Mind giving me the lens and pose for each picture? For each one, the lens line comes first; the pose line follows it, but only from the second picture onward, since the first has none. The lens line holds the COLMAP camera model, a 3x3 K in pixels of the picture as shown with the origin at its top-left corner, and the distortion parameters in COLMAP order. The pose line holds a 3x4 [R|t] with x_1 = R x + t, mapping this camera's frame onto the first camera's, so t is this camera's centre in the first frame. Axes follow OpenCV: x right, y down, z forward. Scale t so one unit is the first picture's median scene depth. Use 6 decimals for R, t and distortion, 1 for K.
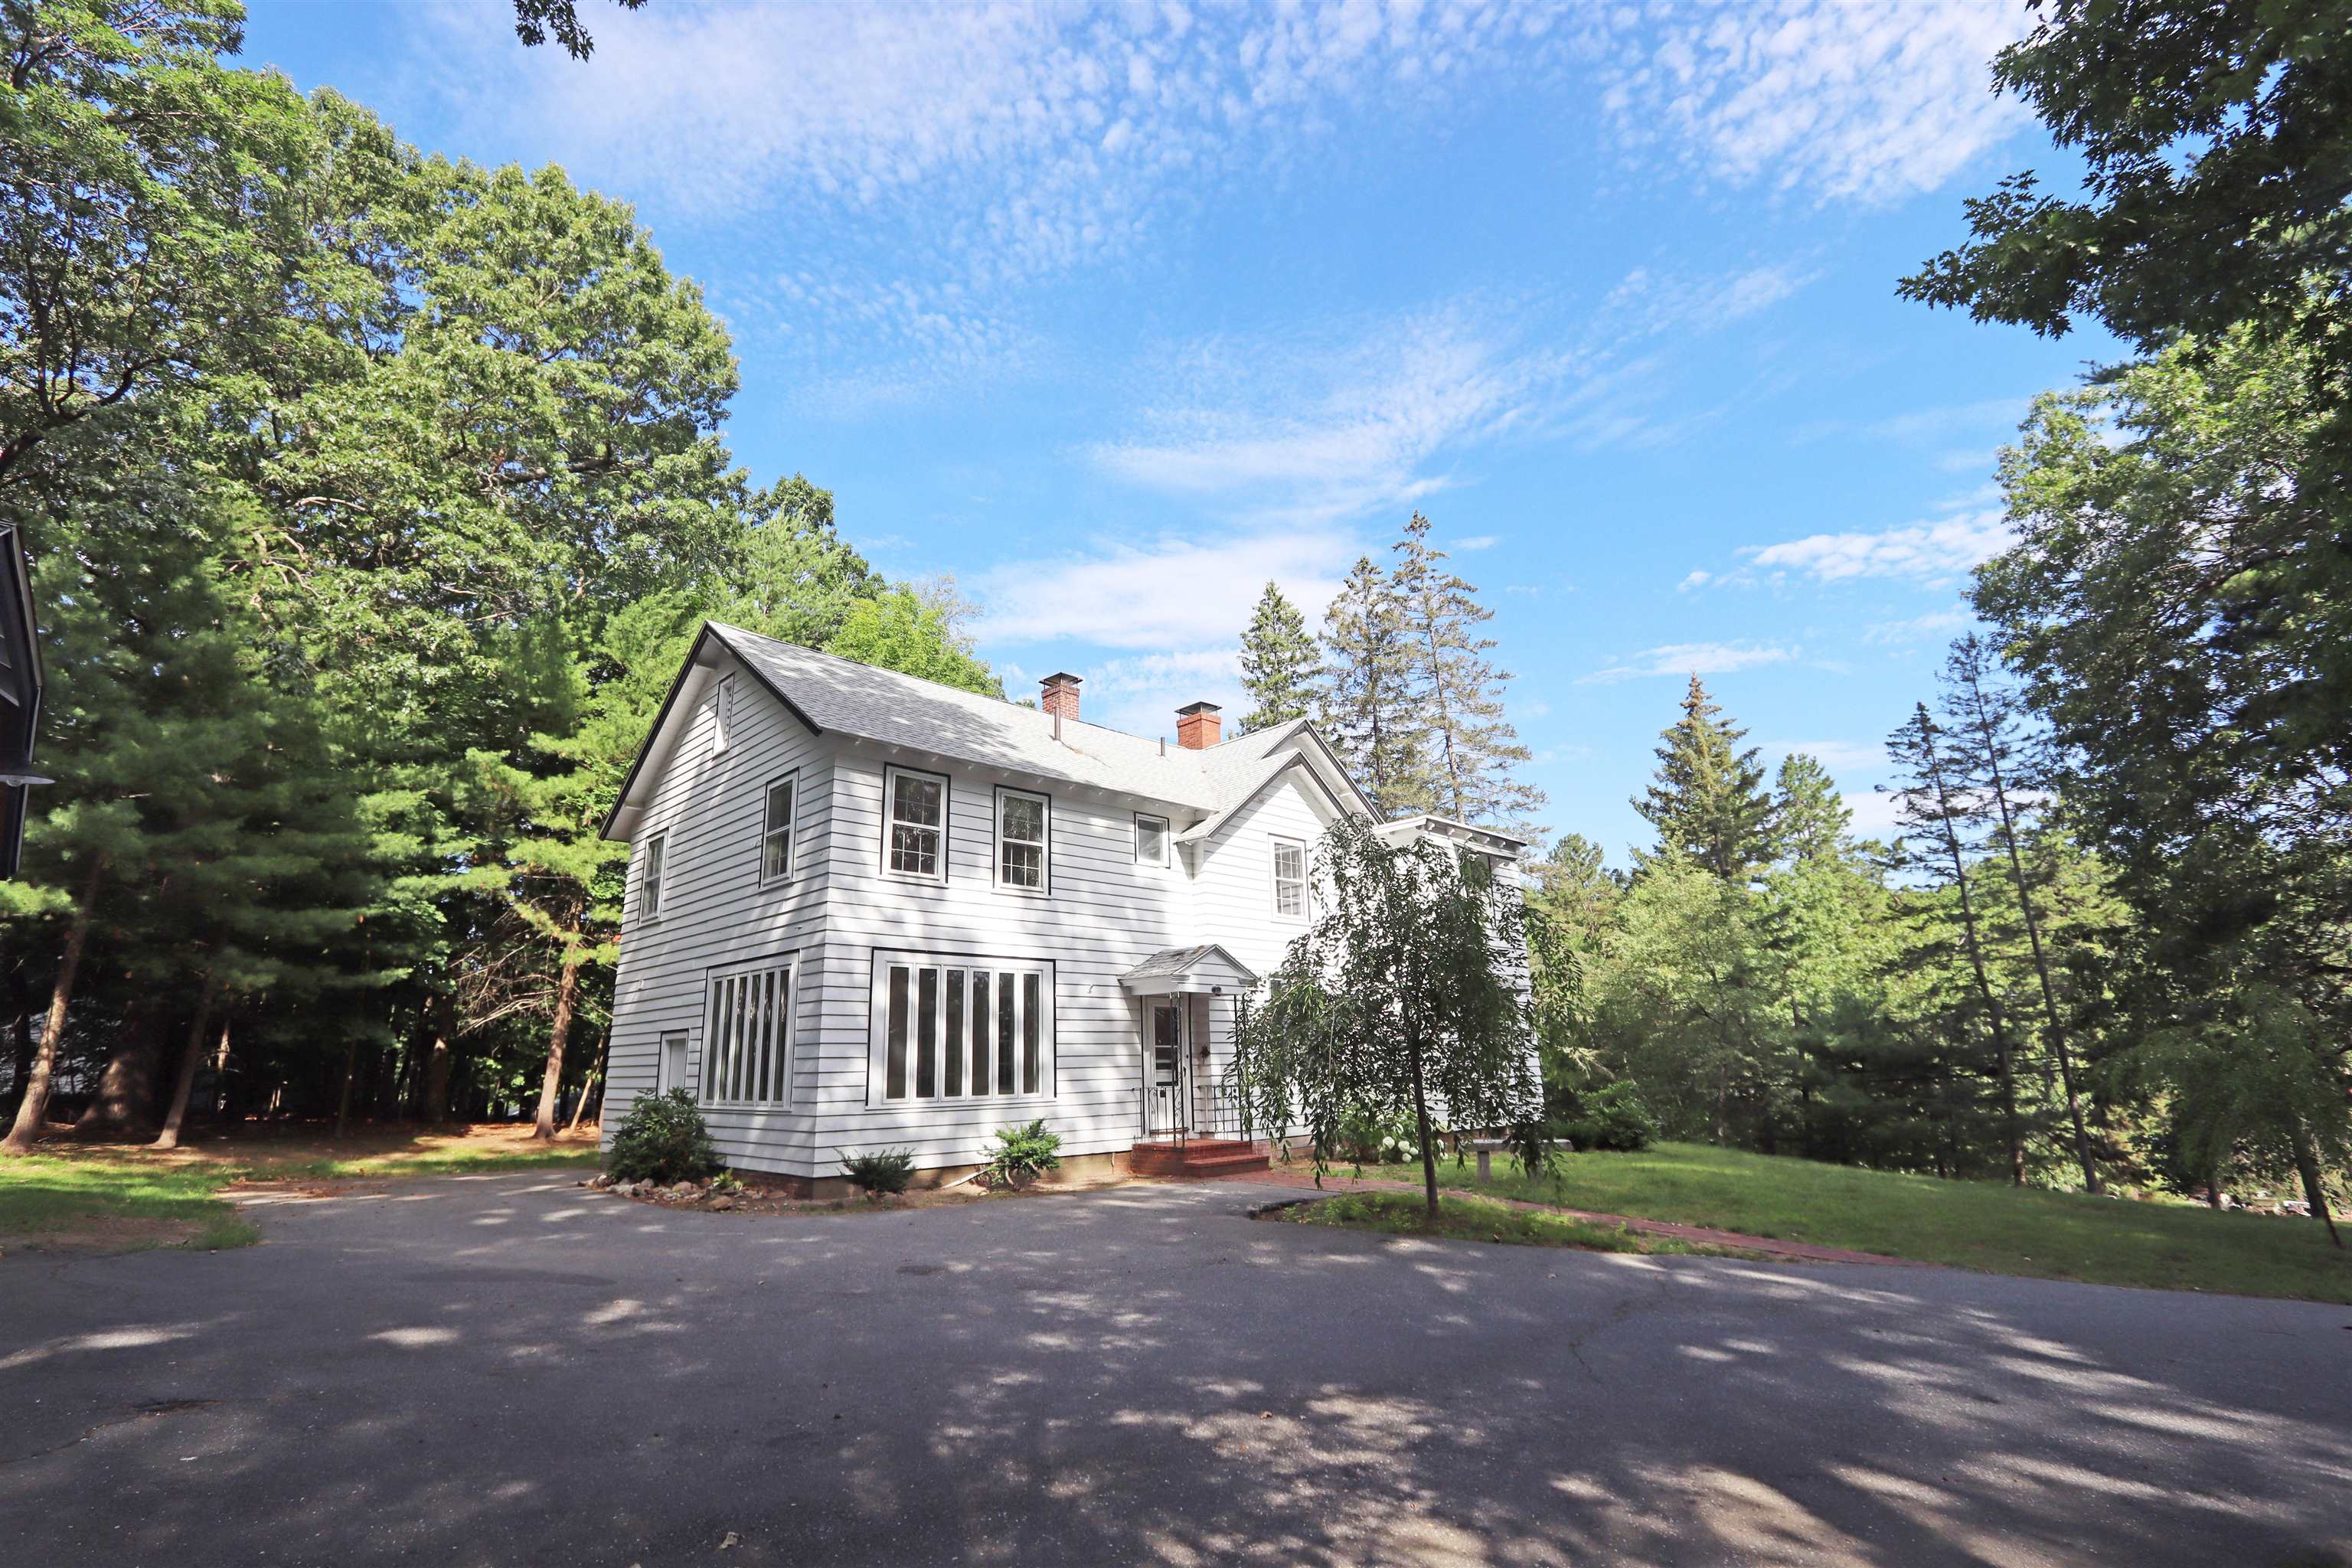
lens RADIAL K [[1084.8, 0, 1166.0], [0, 1084.8, 779.0], [0, 0, 1]] dist [-0.015956, 0.002684]
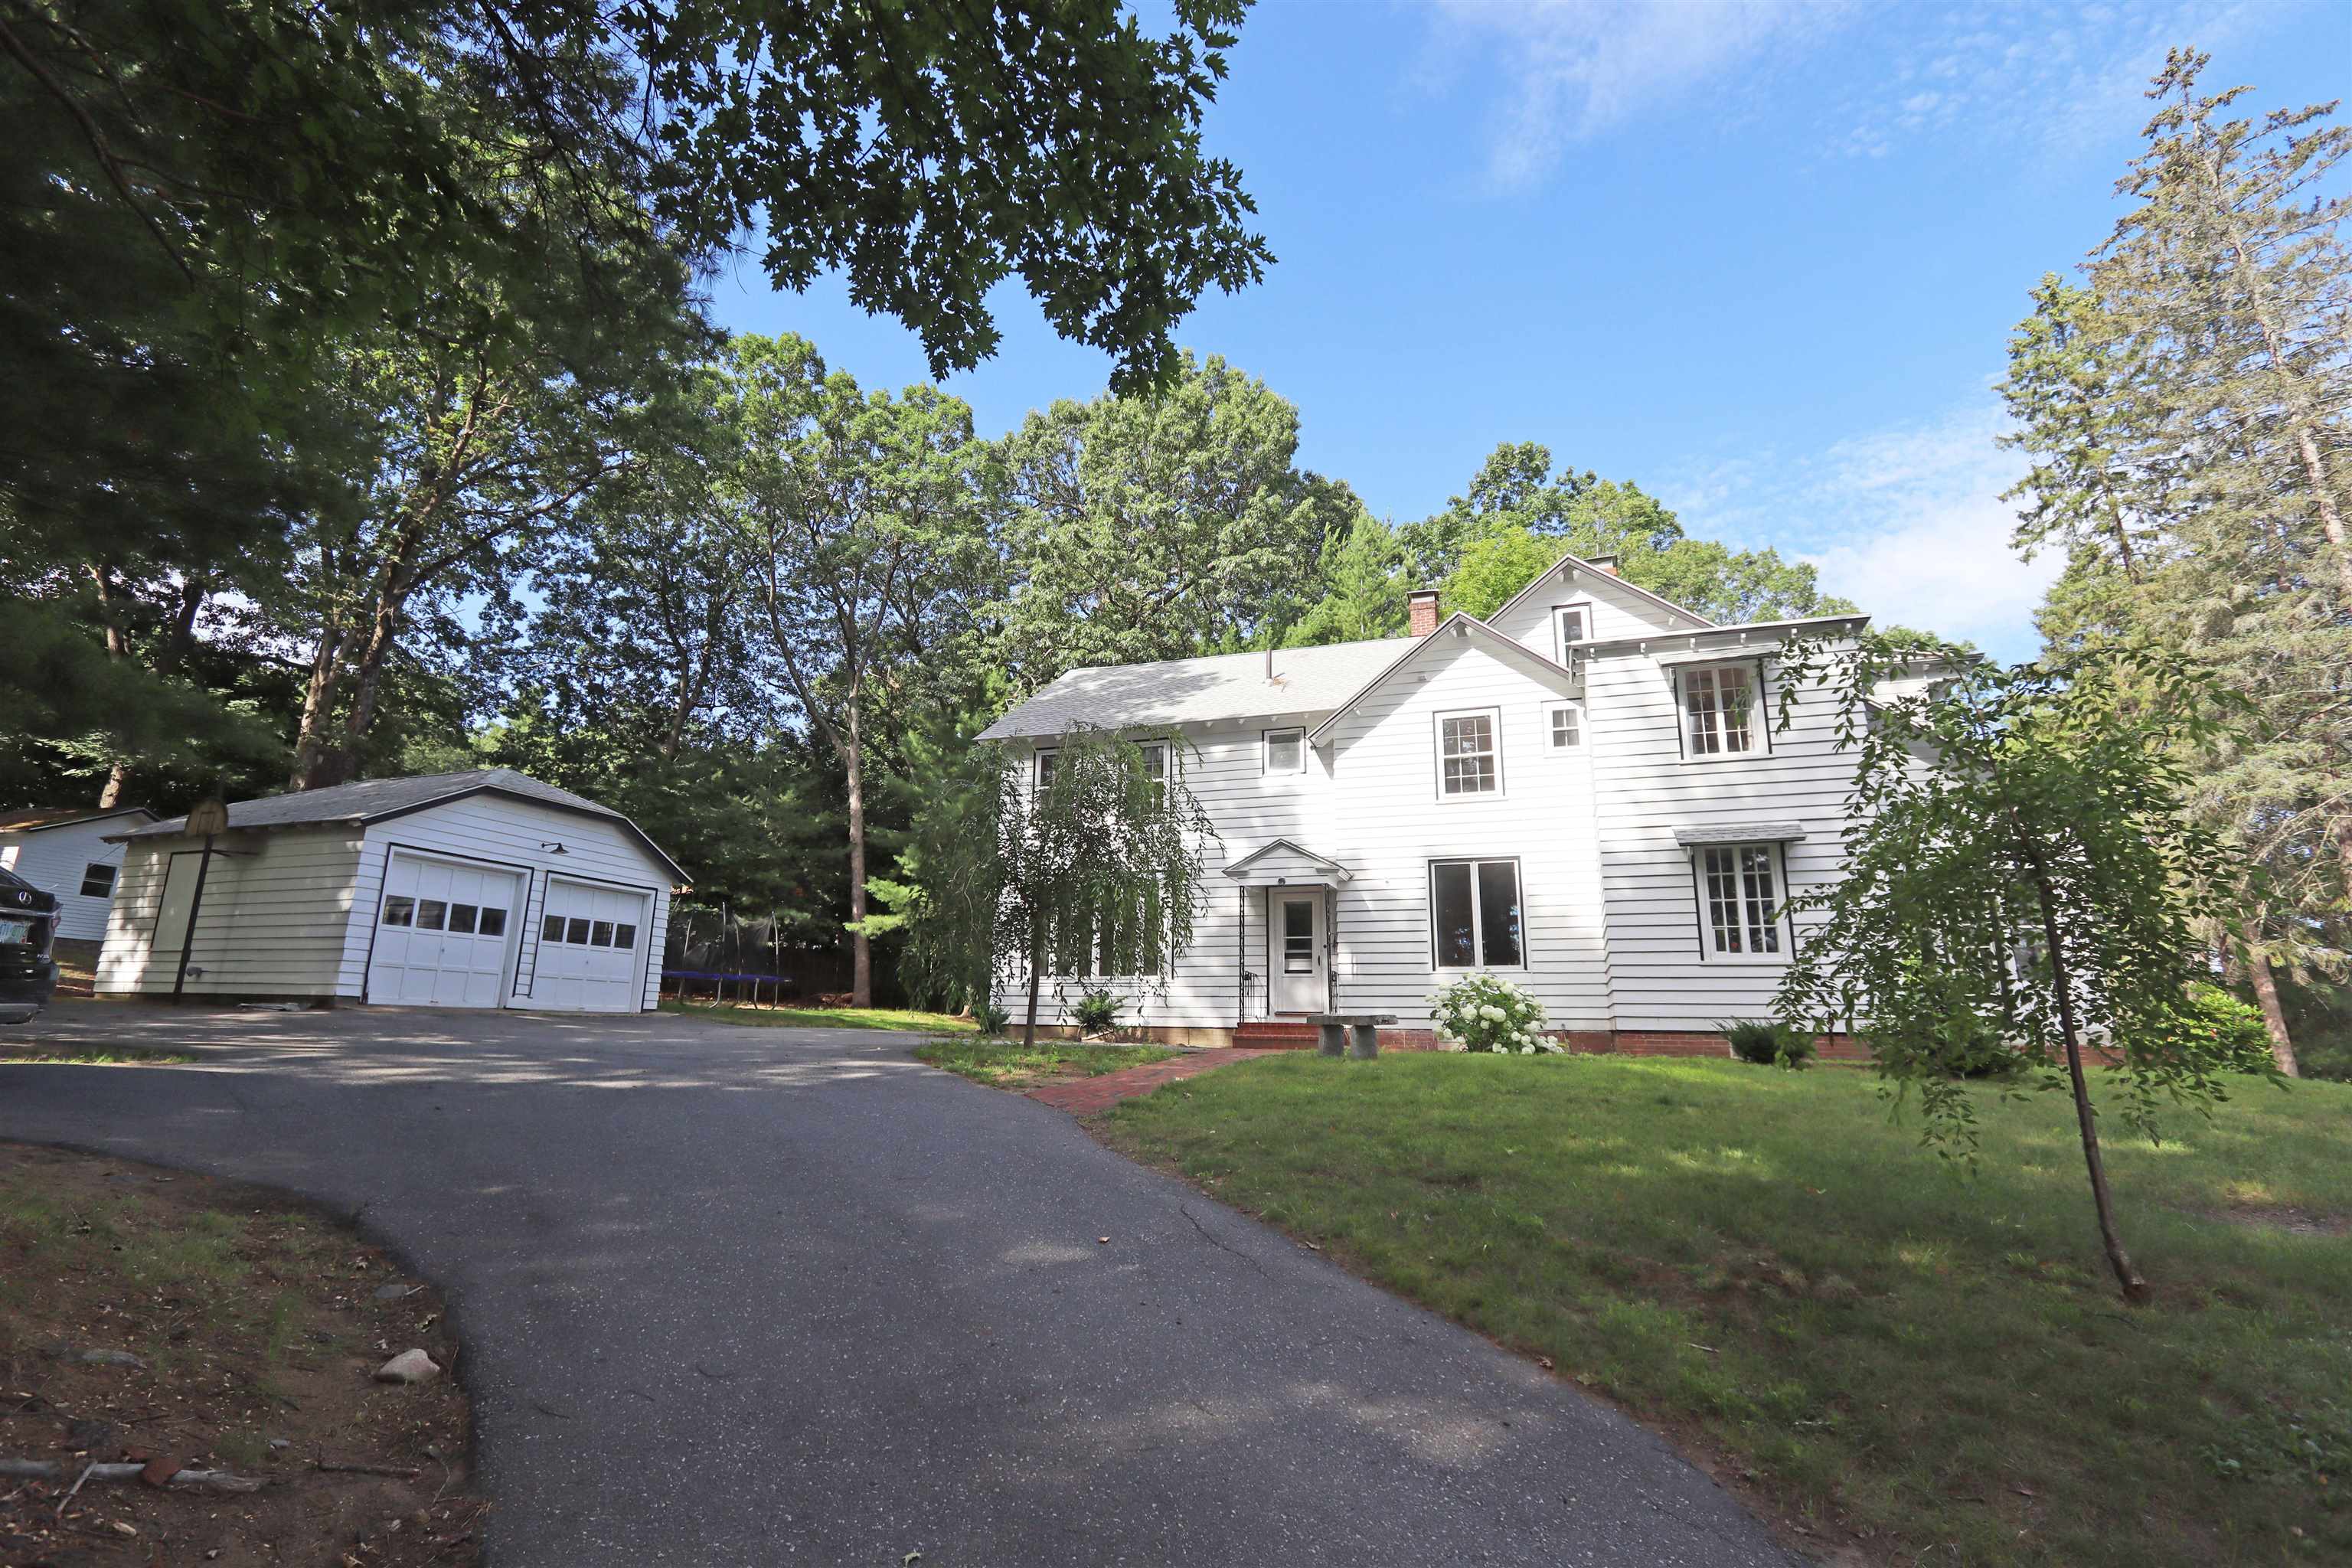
lens RADIAL K [[1084.8, 0, 1154.9], [0, 1084.8, 786.7], [0, 0, 1]] dist [-0.015956, 0.002684]
pose [[0.430353, -0.175227, -0.885490, 0.770213], [0.207184, 0.973963, -0.092042, 0.142738], [0.878562, -0.143848, 0.455452, 0.339215]]
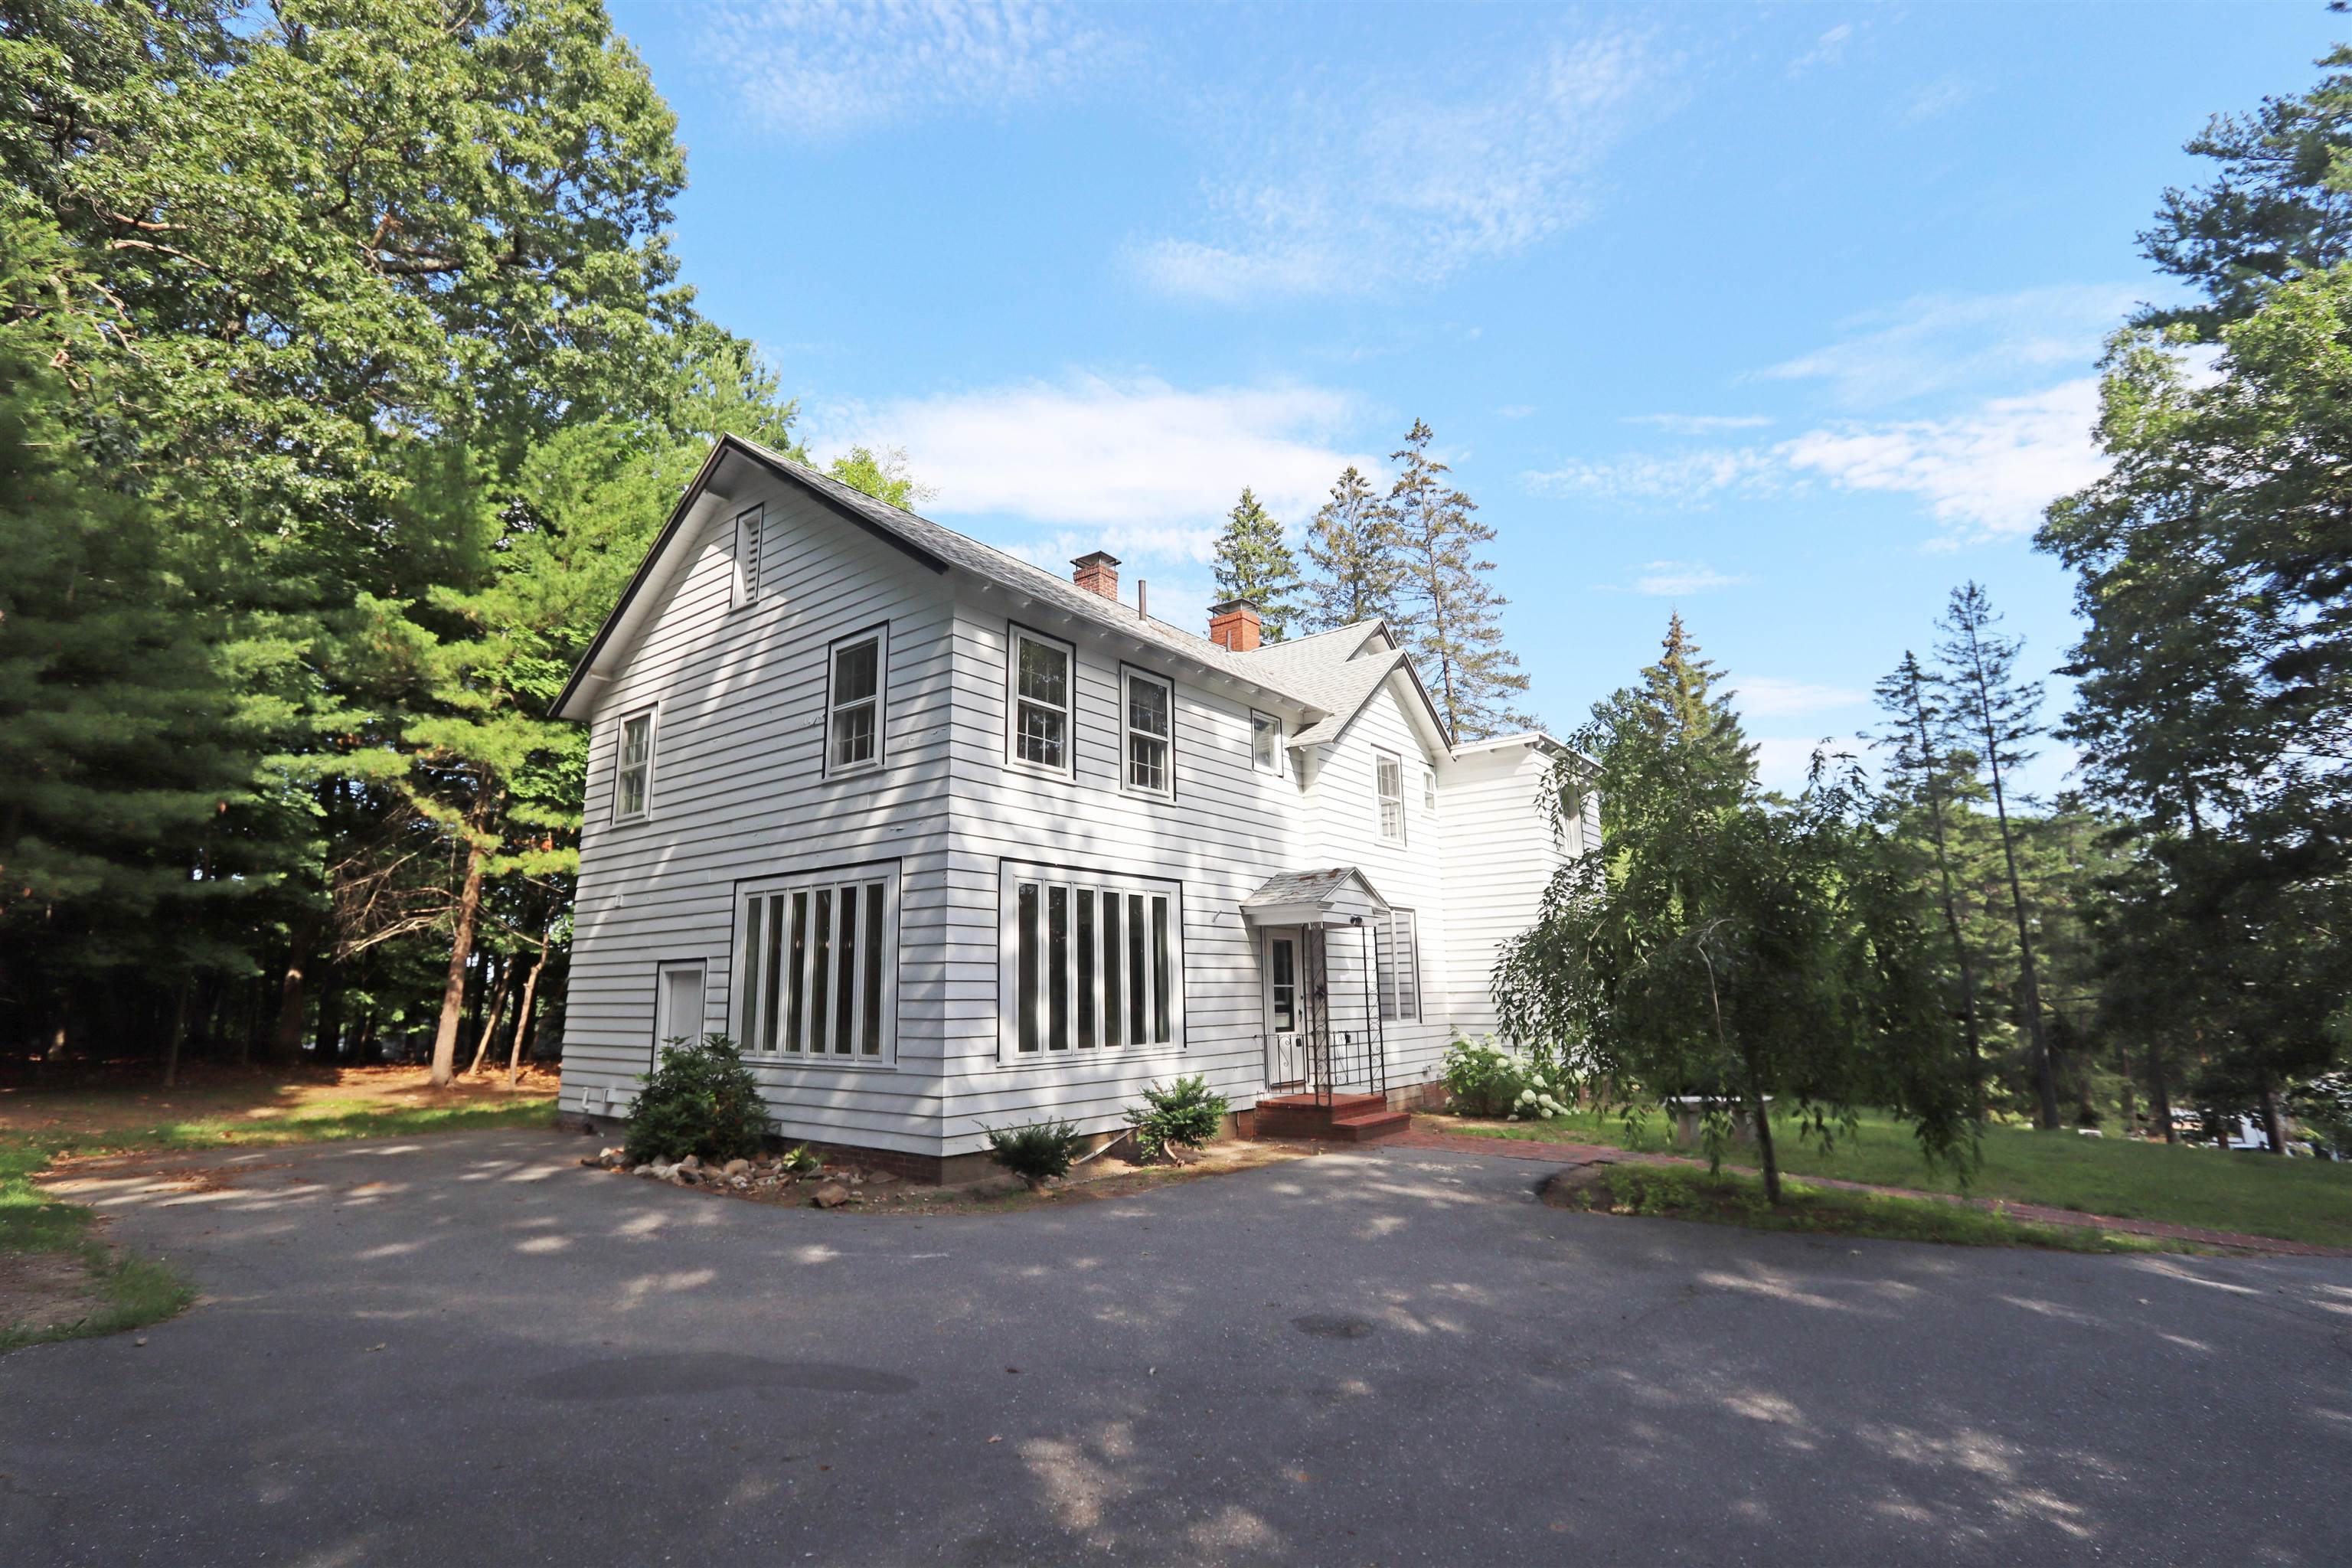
lens RADIAL K [[1084.8, 0, 1167.4], [0, 1084.8, 780.2], [0, 0, 1]] dist [-0.015956, 0.002684]
pose [[0.989811, 0.036587, 0.137609, -0.176808], [-0.044842, 0.997345, 0.057370, 0.034911], [-0.135145, -0.062956, 0.988824, 0.153699]]
